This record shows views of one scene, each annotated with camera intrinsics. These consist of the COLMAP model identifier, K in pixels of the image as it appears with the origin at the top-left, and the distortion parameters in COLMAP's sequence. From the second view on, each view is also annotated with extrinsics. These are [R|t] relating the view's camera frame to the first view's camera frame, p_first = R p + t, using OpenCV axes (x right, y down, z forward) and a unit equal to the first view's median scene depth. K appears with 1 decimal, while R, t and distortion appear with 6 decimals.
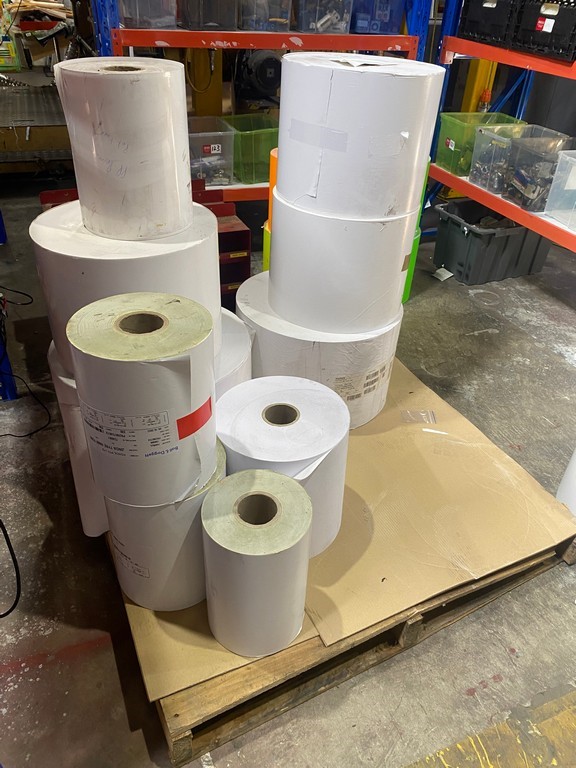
lens RADIAL K [[587.2, 0, 288.0], [0, 587.2, 384.0], [0, 0, 1]] dist [0.018094, -0.007146]
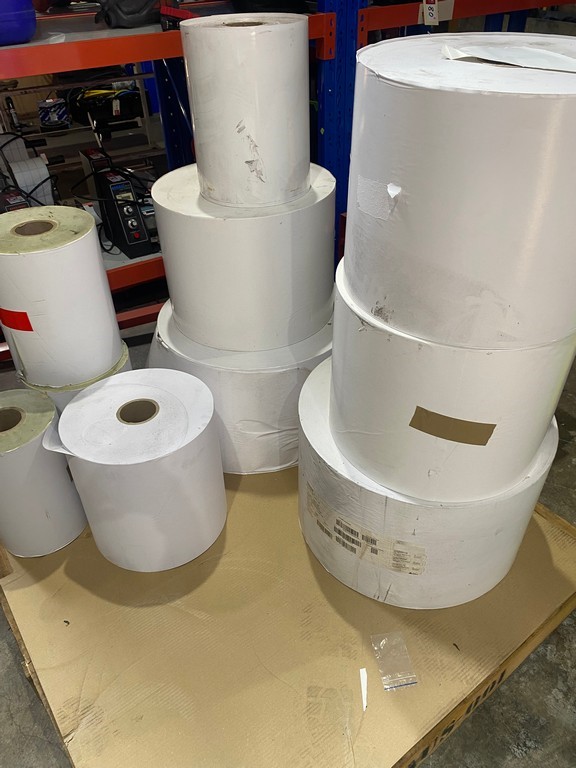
lens RADIAL K [[583.8, 0, 288.0], [0, 583.8, 384.0], [0, 0, 1]] dist [0.004218, 0.001897]
pose [[0.178144, 0.563975, -0.806348, 0.733703], [-0.538186, 0.741871, 0.399979, -0.466206], [0.823784, 0.362712, 0.435683, 0.771802]]
